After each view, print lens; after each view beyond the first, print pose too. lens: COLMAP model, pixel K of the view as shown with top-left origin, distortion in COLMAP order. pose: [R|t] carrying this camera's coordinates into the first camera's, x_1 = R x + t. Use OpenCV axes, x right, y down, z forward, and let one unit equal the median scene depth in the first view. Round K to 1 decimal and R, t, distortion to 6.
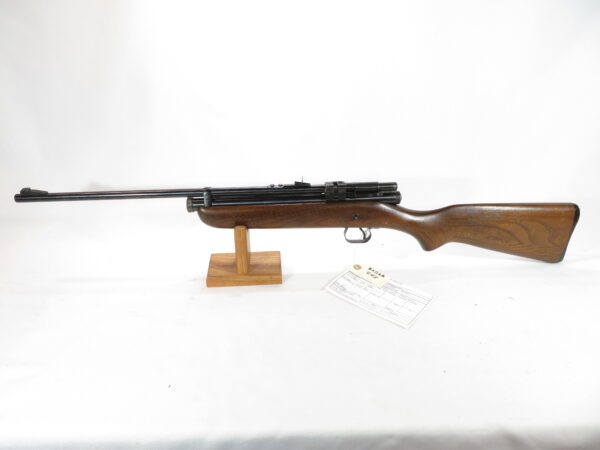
lens RADIAL K [[454.5, 0, 298.9], [0, 454.5, 215.3], [0, 0, 1]] dist [-0.000033, -0.003371]
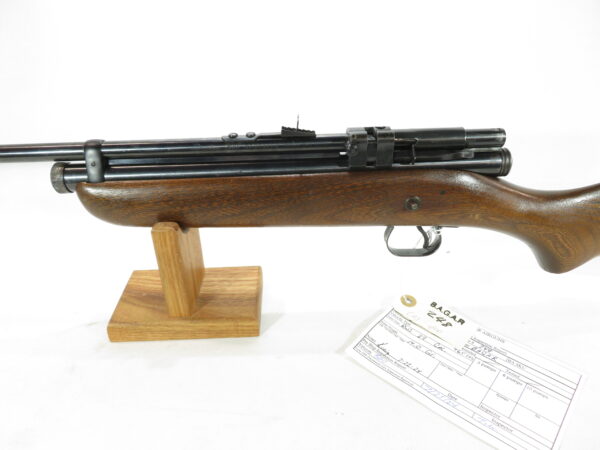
lens RADIAL K [[448.0, 0, 300.0], [0, 448.0, 225.0], [0, 0, 1]] dist [-0.008380, -0.004701]
pose [[0.999306, 0.003776, -0.037062, 0.026442], [-0.001414, 0.997978, 0.063541, -0.003563], [0.037227, -0.063444, 0.997291, 0.533781]]
